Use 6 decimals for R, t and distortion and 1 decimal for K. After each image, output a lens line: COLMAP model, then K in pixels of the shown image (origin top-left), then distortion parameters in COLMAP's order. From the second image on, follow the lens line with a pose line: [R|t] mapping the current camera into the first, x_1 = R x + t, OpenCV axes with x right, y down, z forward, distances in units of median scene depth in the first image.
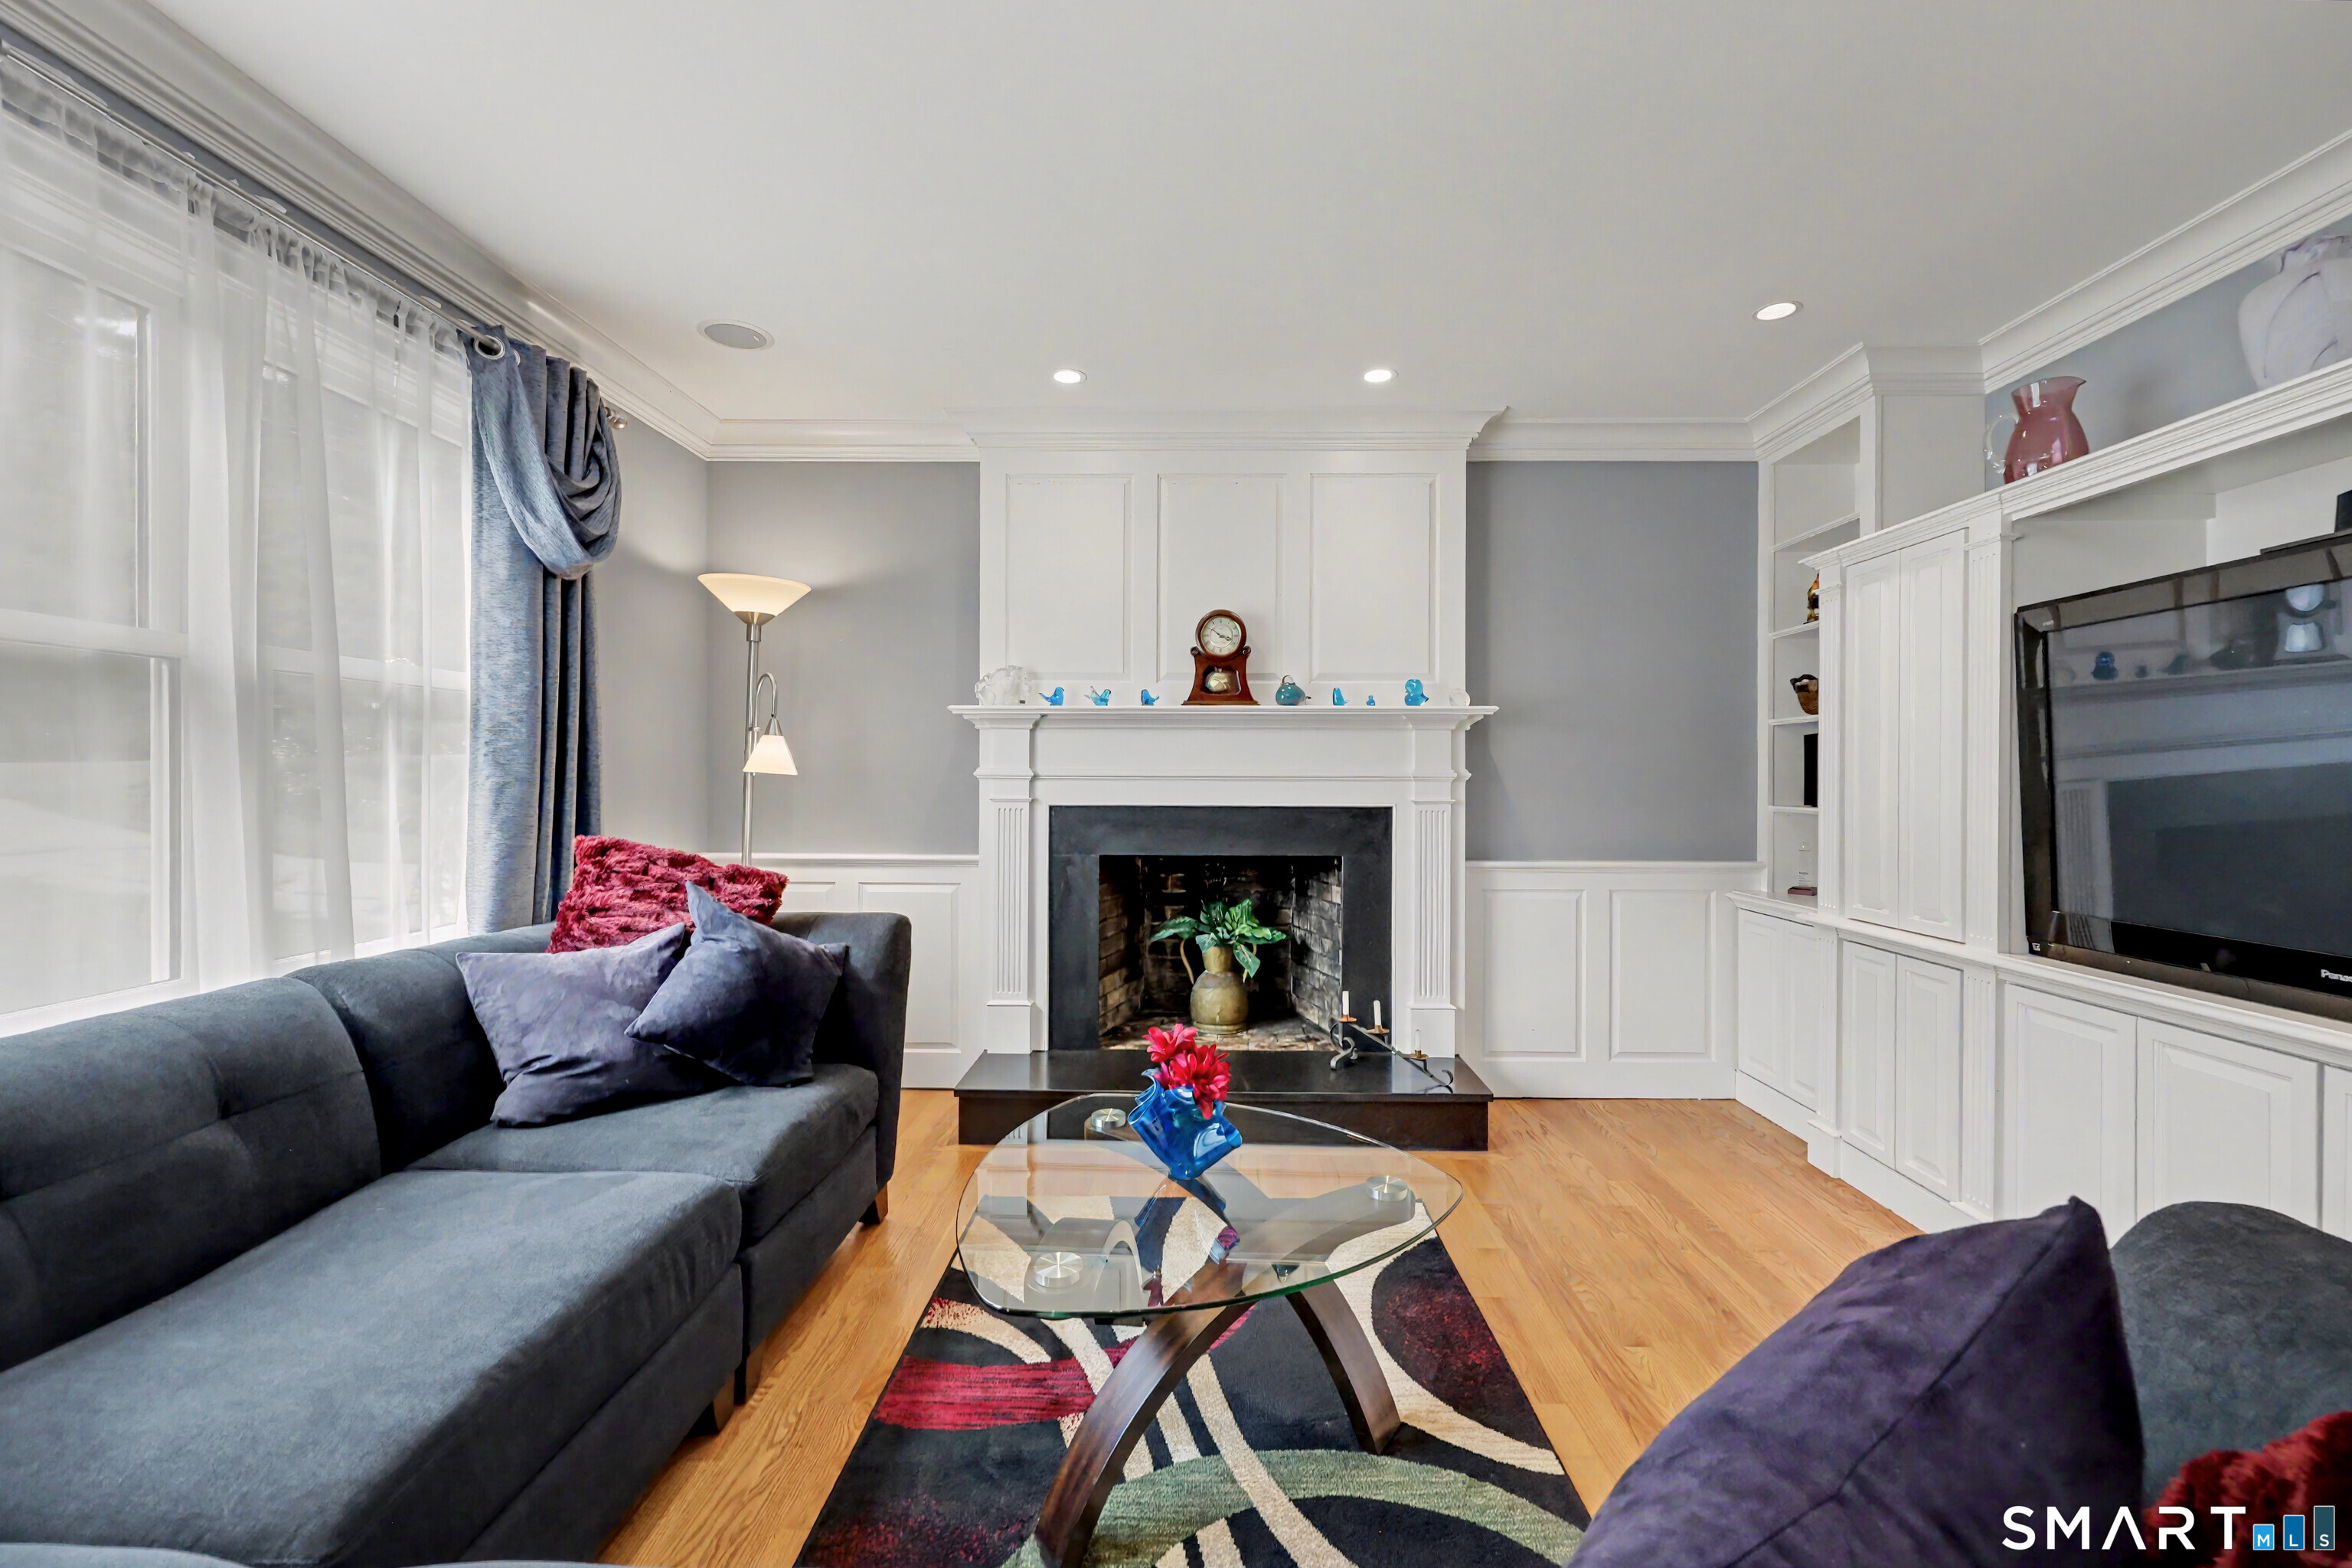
lens RADIAL K [[955.7, 0, 1172.9], [0, 955.7, 781.7], [0, 0, 1]] dist [-0.009855, -0.000559]
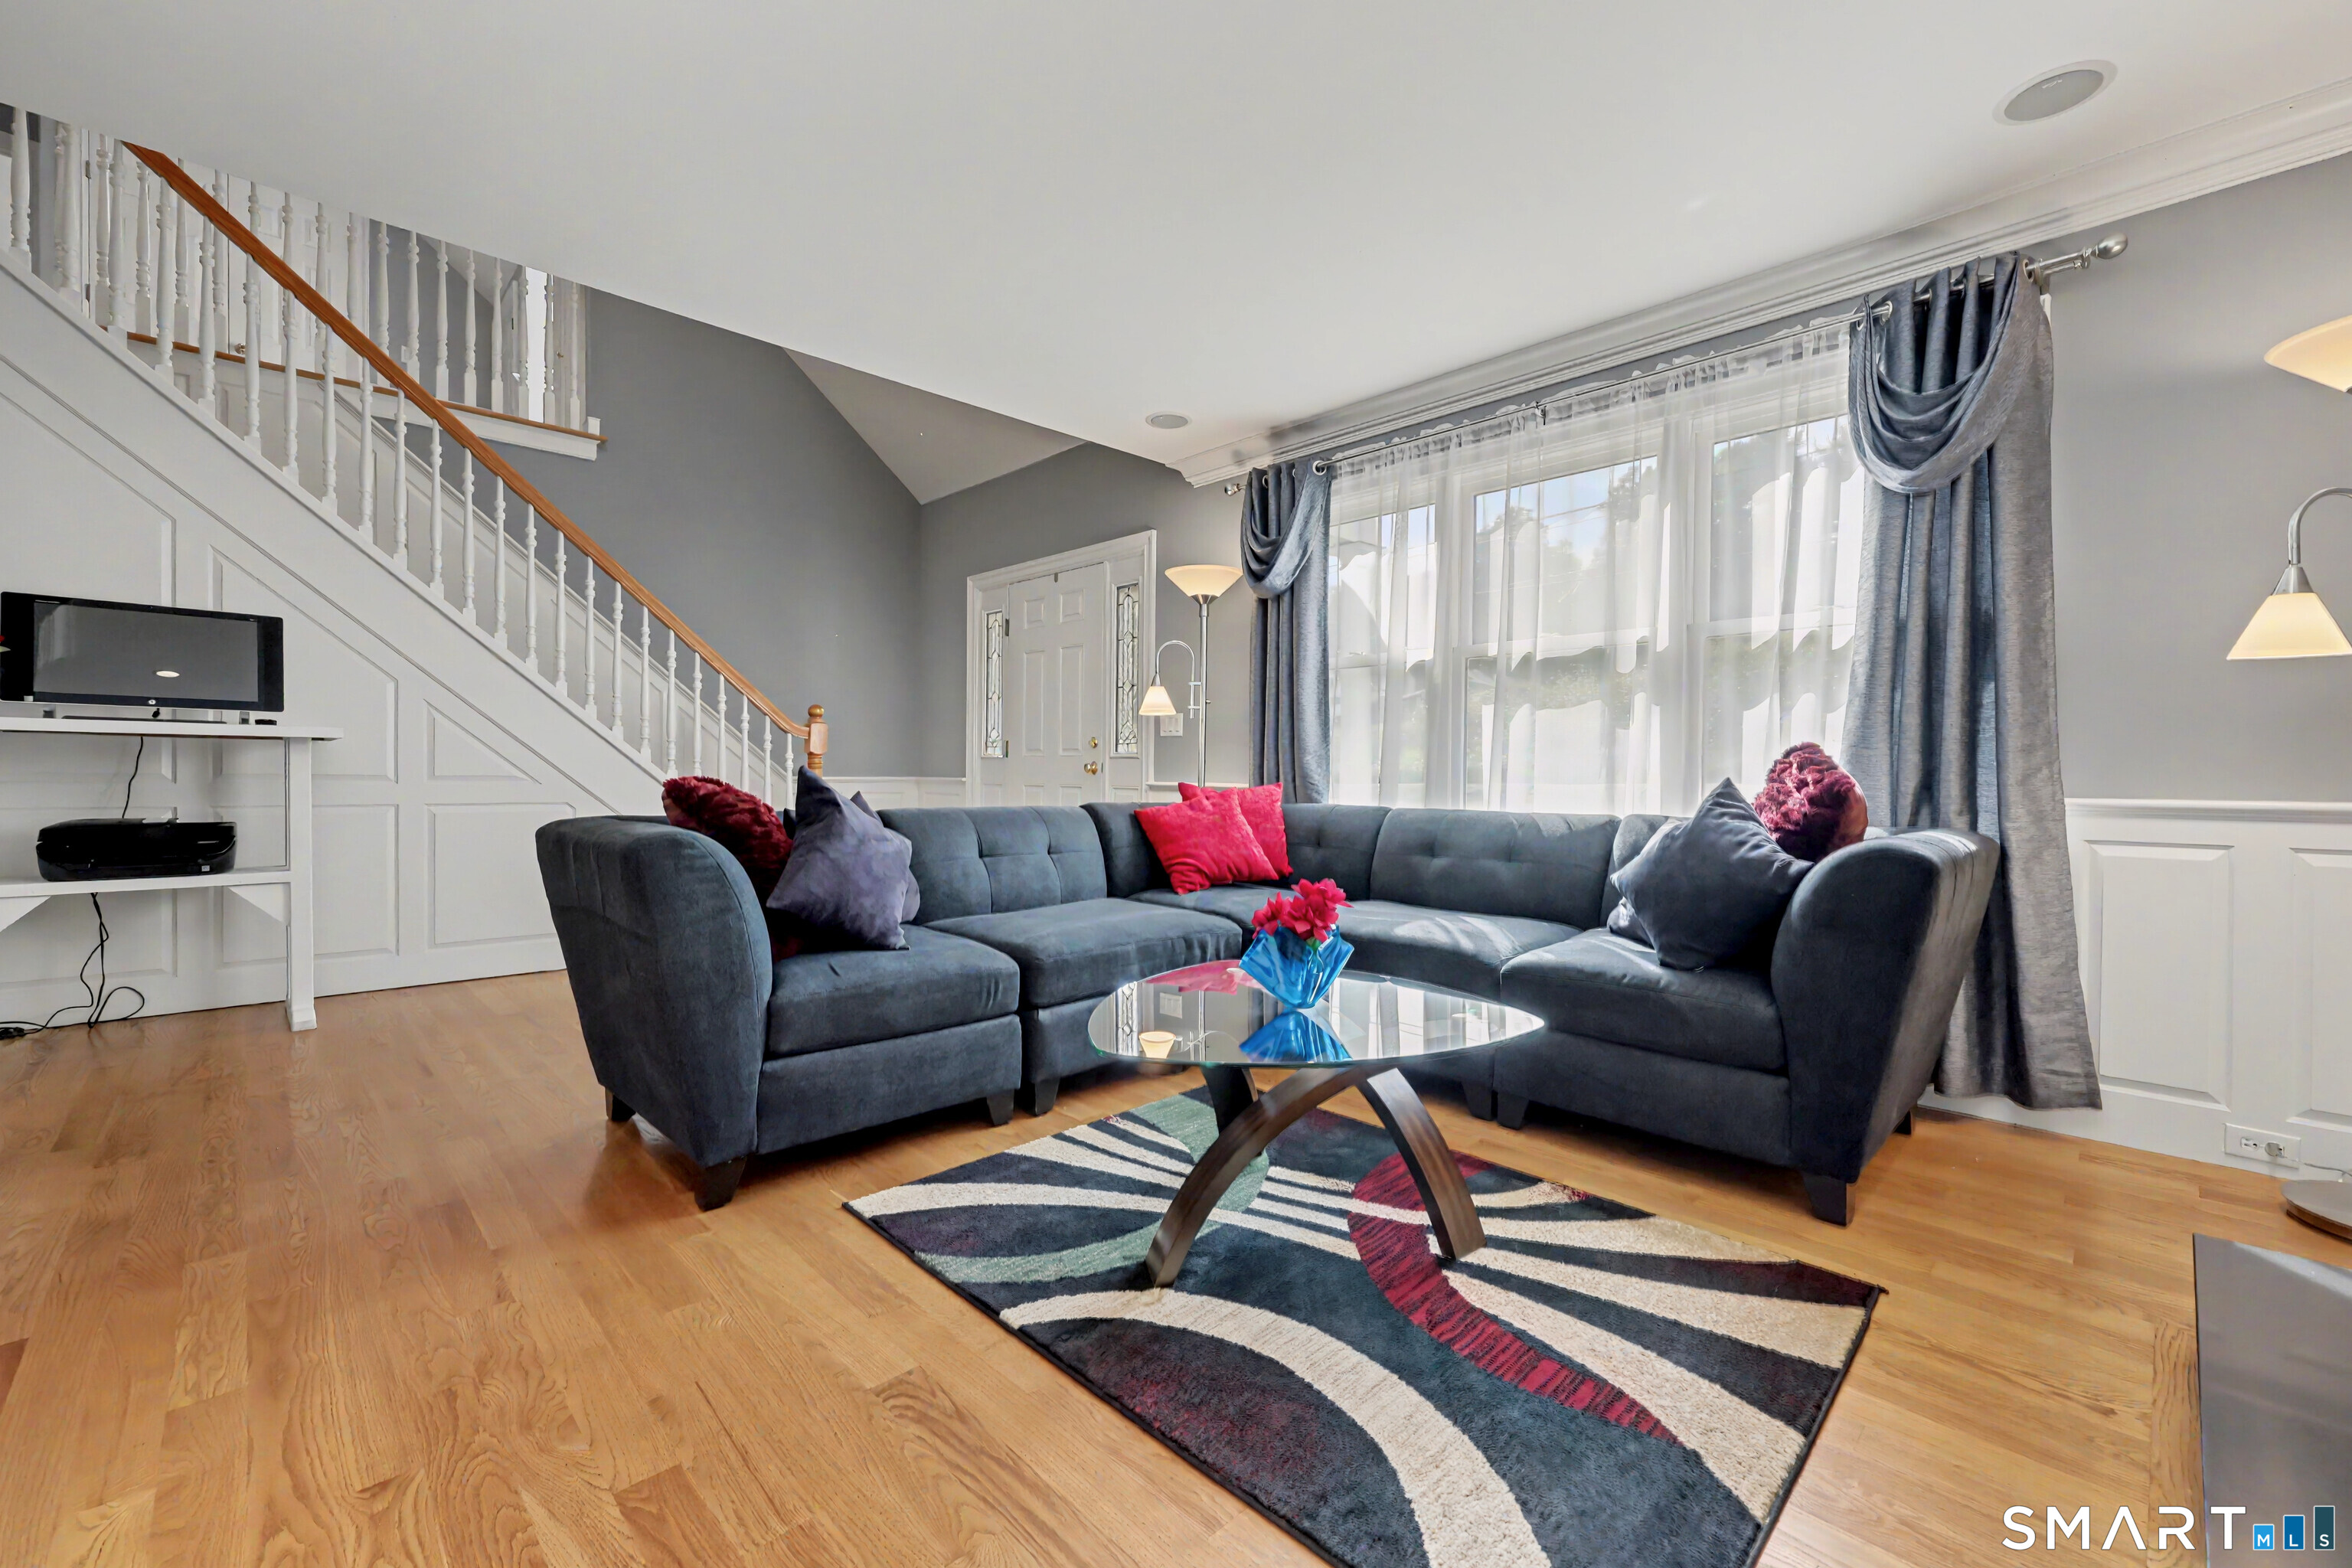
lens RADIAL K [[955.7, 0, 1180.2], [0, 955.7, 793.9], [0, 0, 1]] dist [-0.009855, -0.000559]
pose [[-0.711390, 0.004593, -0.702782, 0.892544], [-0.000093, 0.999978, 0.006629, 0.146874], [0.702797, 0.004782, -0.711374, 1.676738]]
